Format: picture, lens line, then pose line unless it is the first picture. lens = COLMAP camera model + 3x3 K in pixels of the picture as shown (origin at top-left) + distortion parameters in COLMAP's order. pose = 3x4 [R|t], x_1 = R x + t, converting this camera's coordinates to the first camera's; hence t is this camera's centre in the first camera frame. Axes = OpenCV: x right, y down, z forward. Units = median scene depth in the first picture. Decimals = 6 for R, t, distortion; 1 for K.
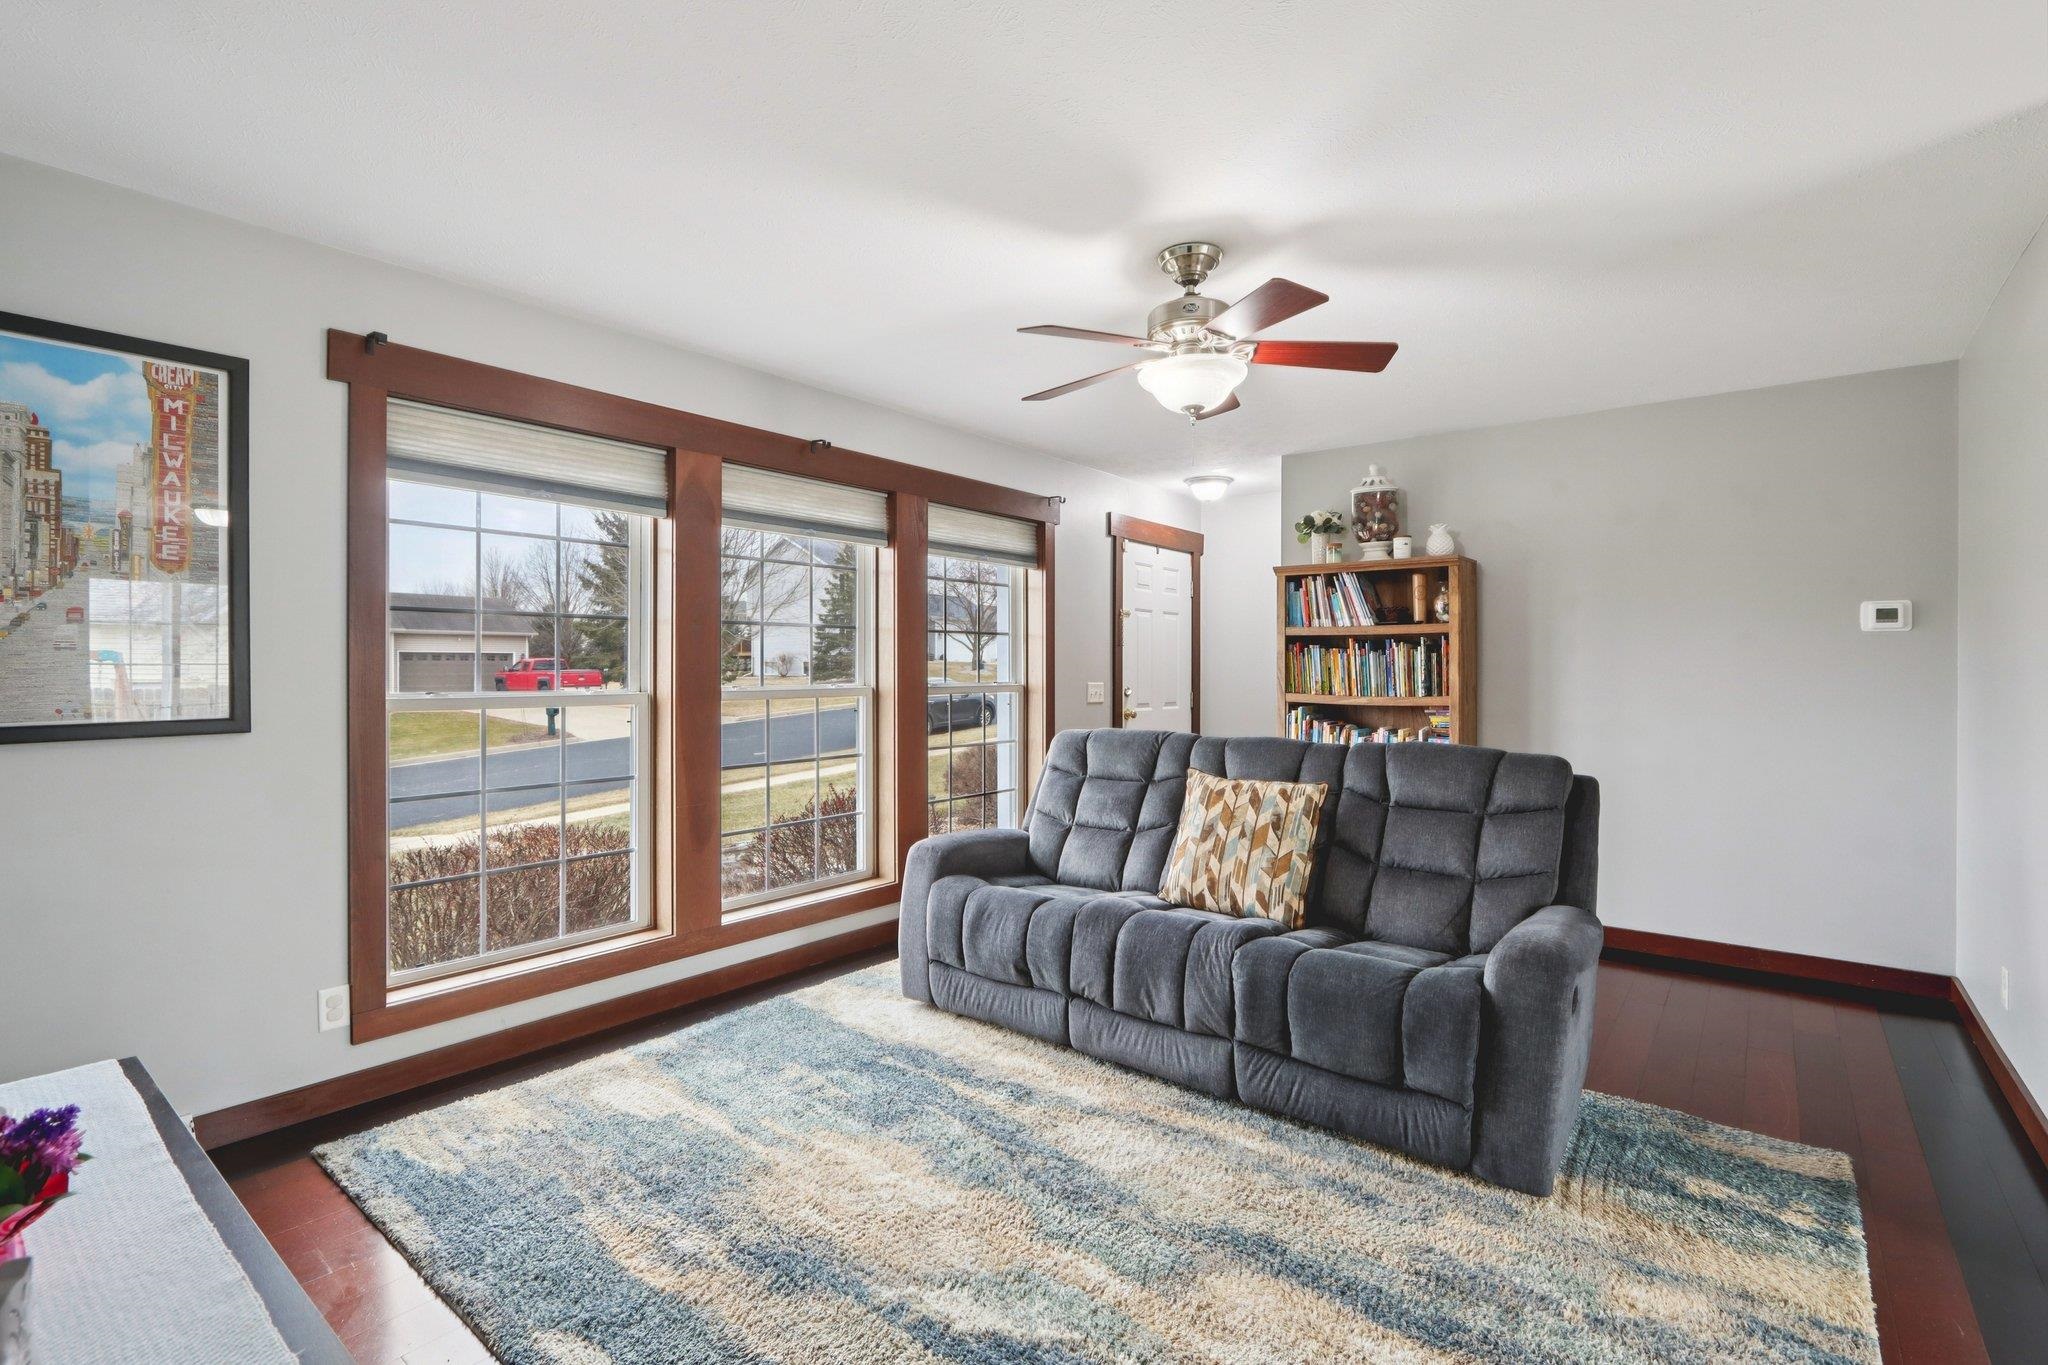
lens RADIAL K [[953.8, 0, 1010.7], [0, 953.8, 662.2], [0, 0, 1]] dist [-0.011305, 0.001089]
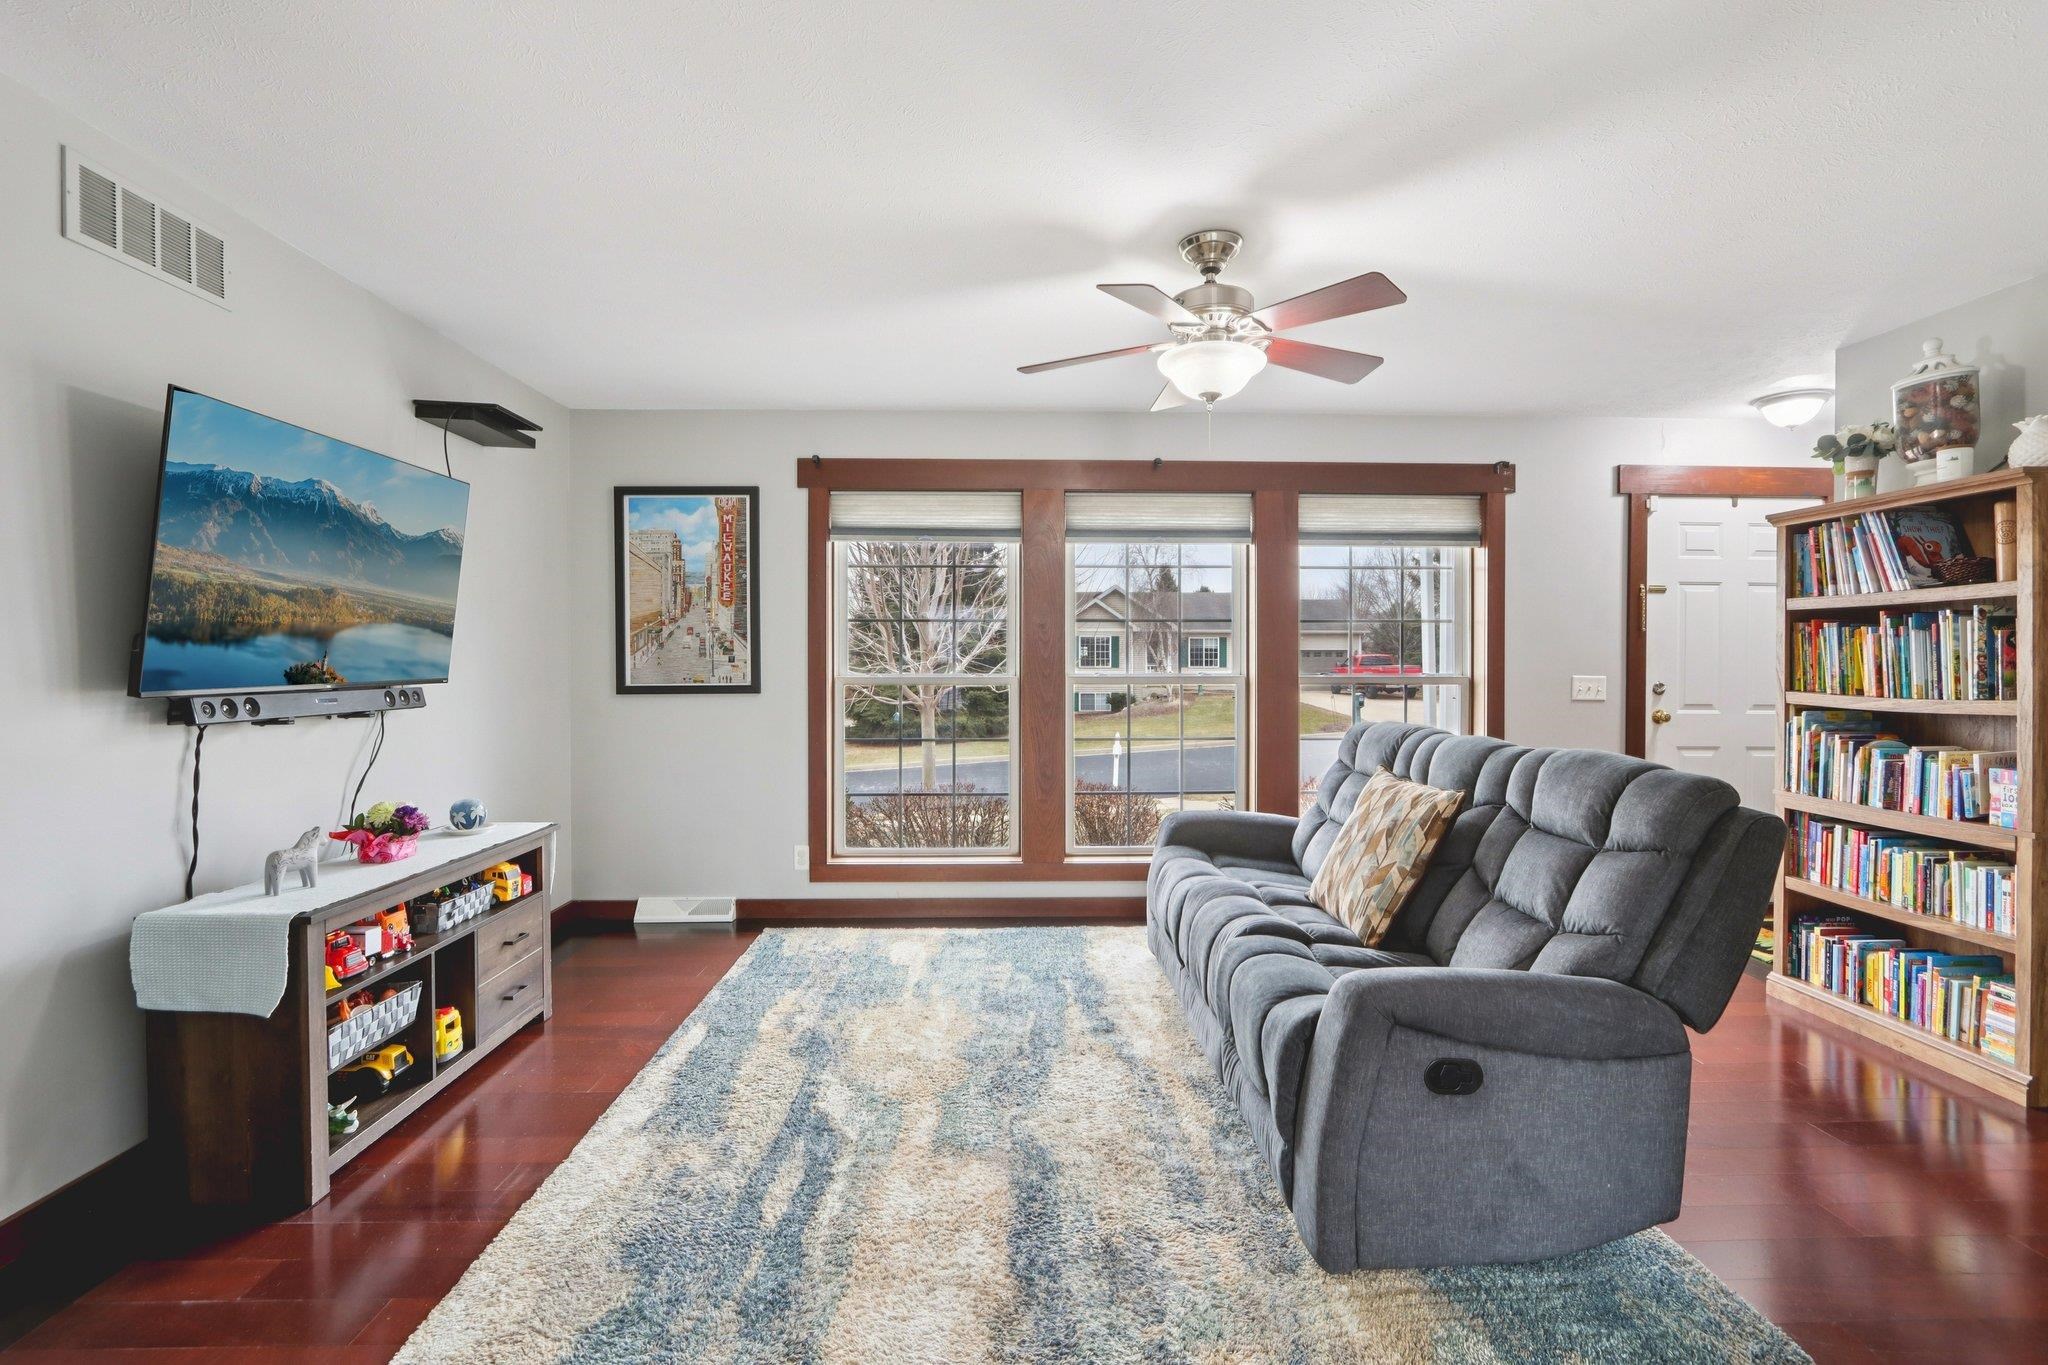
lens RADIAL K [[953.8, 0, 1010.7], [0, 953.8, 662.2], [0, 0, 1]] dist [-0.011305, 0.001089]
pose [[0.639811, -0.001730, -0.768530, 0.757828], [0.003592, 0.999993, 0.000740, 0.013159], [0.768524, -0.003234, 0.639813, 0.176504]]
